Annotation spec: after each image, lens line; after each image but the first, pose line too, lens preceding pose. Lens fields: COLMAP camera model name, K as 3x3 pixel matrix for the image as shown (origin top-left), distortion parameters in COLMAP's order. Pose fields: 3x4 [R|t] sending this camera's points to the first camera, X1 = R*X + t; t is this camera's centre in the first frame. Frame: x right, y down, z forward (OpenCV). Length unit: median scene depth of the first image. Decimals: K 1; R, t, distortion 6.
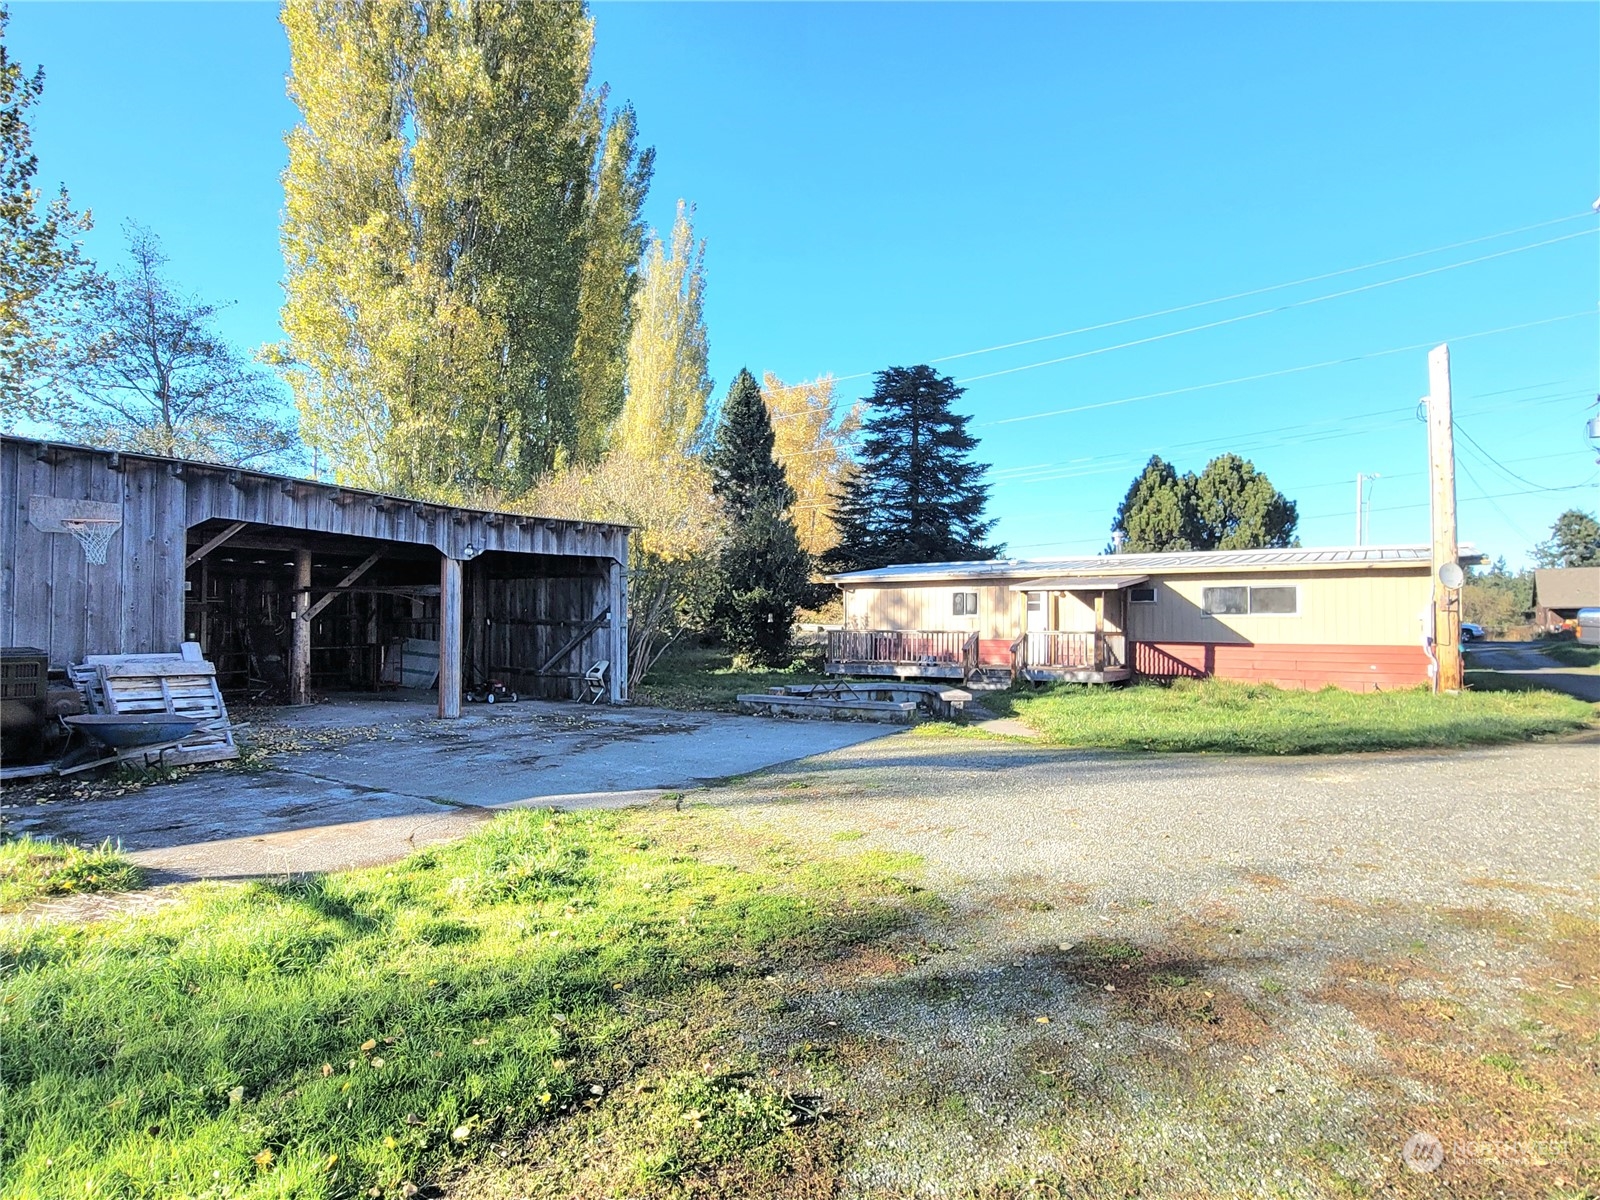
lens RADIAL K [[873.7, 0, 806.5], [0, 873.7, 597.6], [0, 0, 1]] dist [-0.005455, 0.002263]
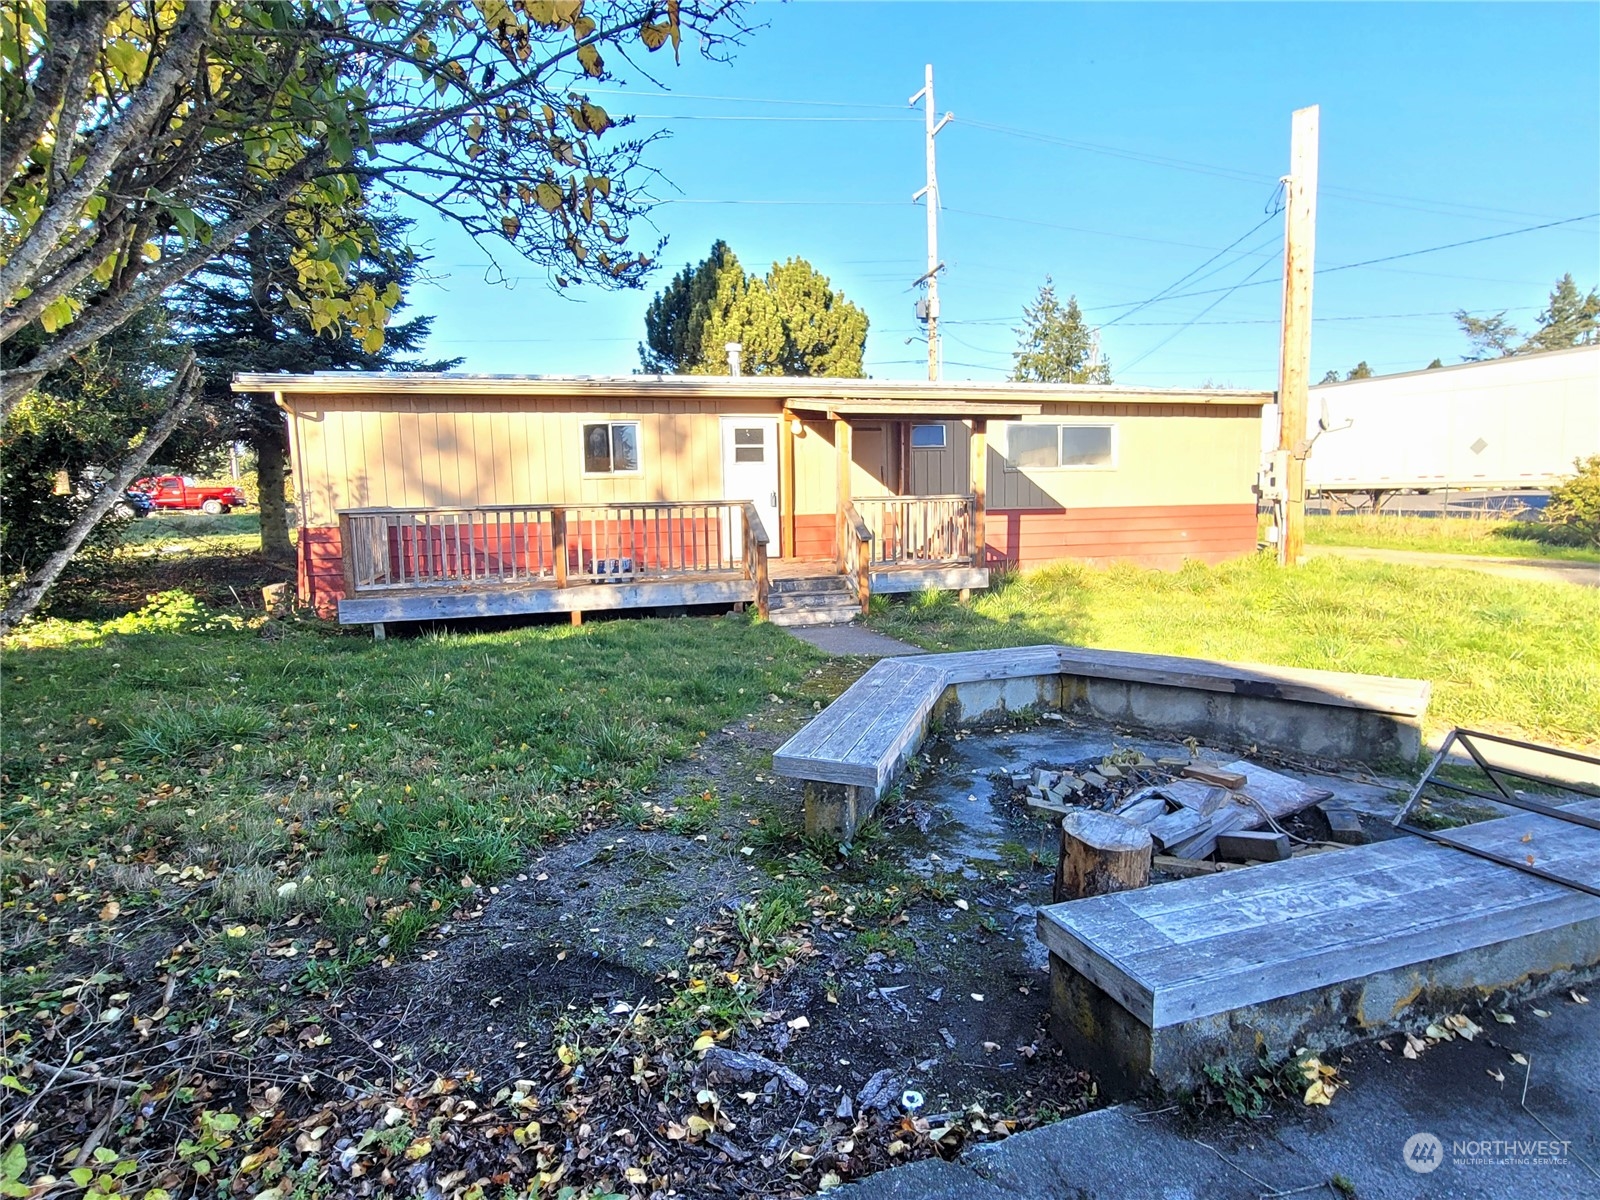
lens RADIAL K [[873.7, 0, 802.5], [0, 873.7, 596.6], [0, 0, 1]] dist [-0.005455, 0.002263]
pose [[0.641492, -0.107788, 0.759519, -0.154697], [-0.002958, 0.989725, 0.142956, 0.022395], [-0.767124, -0.093952, 0.634582, 0.692104]]
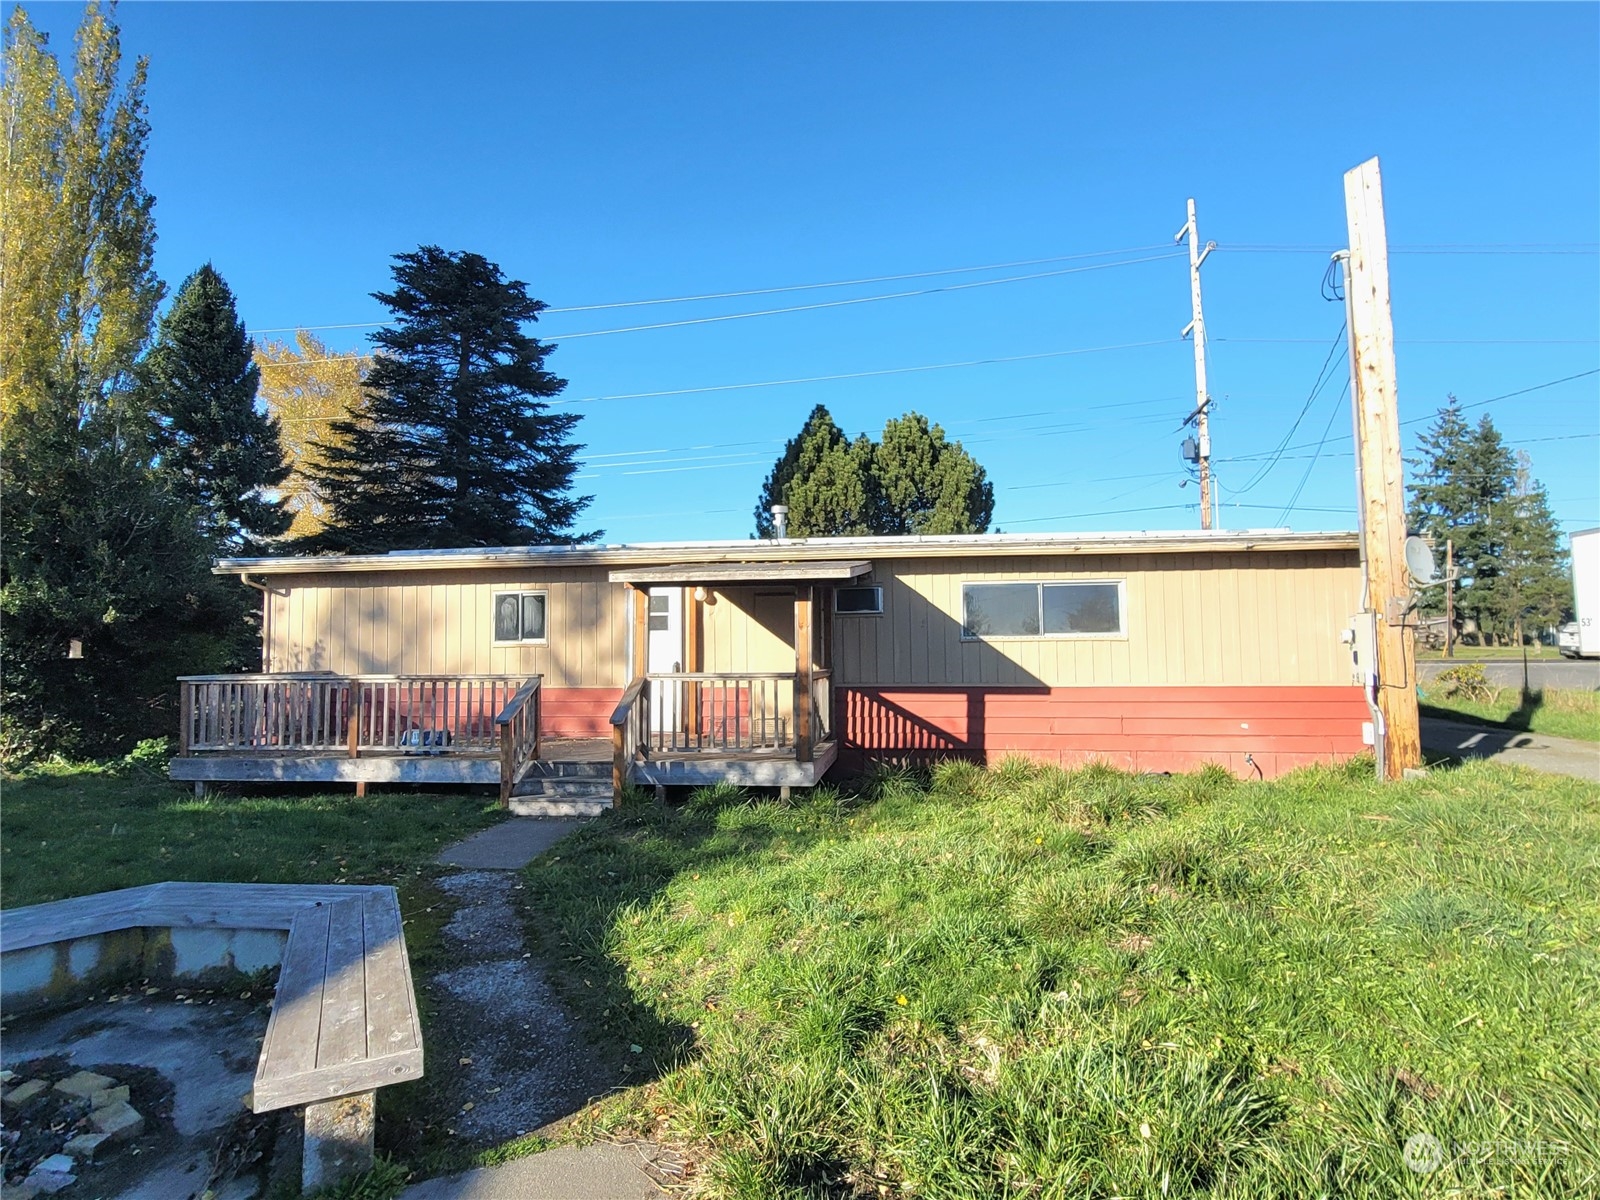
lens RADIAL K [[873.7, 0, 804.1], [0, 873.7, 590.1], [0, 0, 1]] dist [-0.005455, 0.002263]
pose [[0.899824, 0.016806, 0.435929, 0.127653], [-0.000965, 0.999332, -0.036533, 0.011212], [-0.436252, 0.032453, 0.899239, 0.554528]]
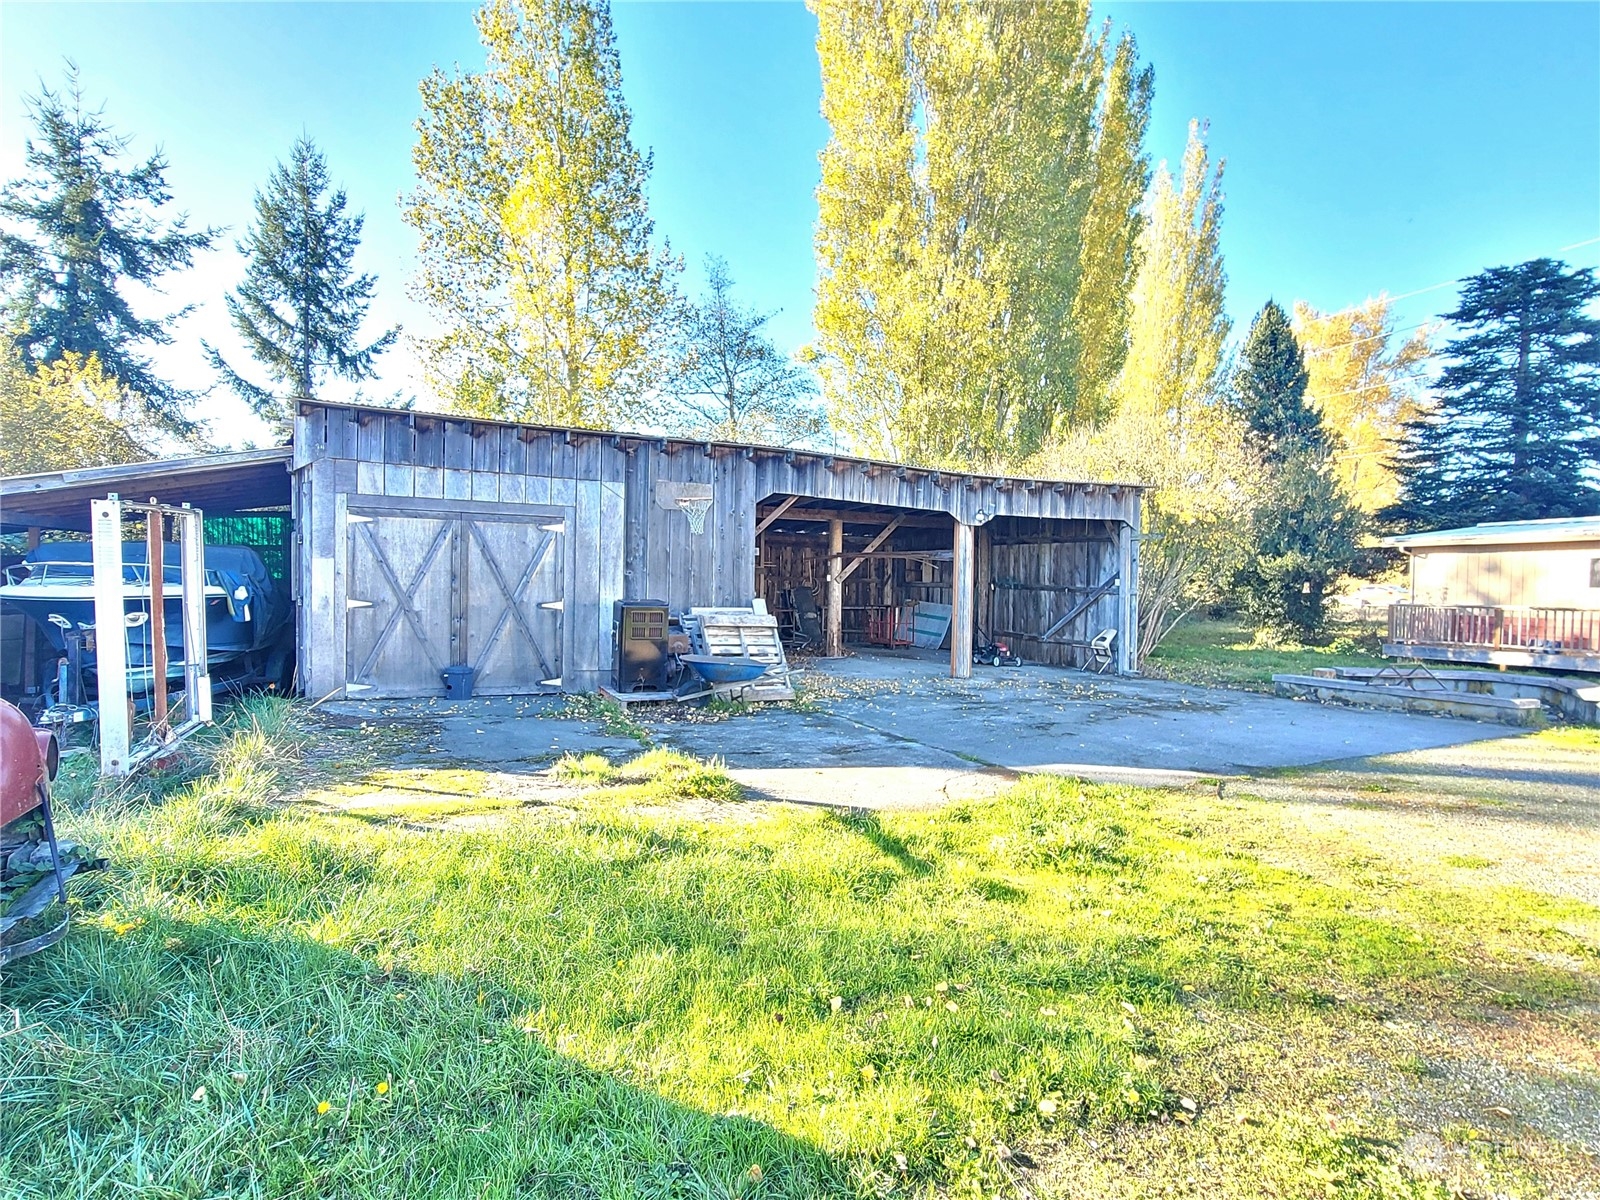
lens RADIAL K [[873.7, 0, 795.8], [0, 873.7, 604.2], [0, 0, 1]] dist [-0.005455, 0.002263]
pose [[0.849746, 0.026038, -0.526549, -0.019470], [-0.002546, 0.998971, 0.045291, 0.002293], [0.527186, -0.037145, 0.848938, 0.007867]]
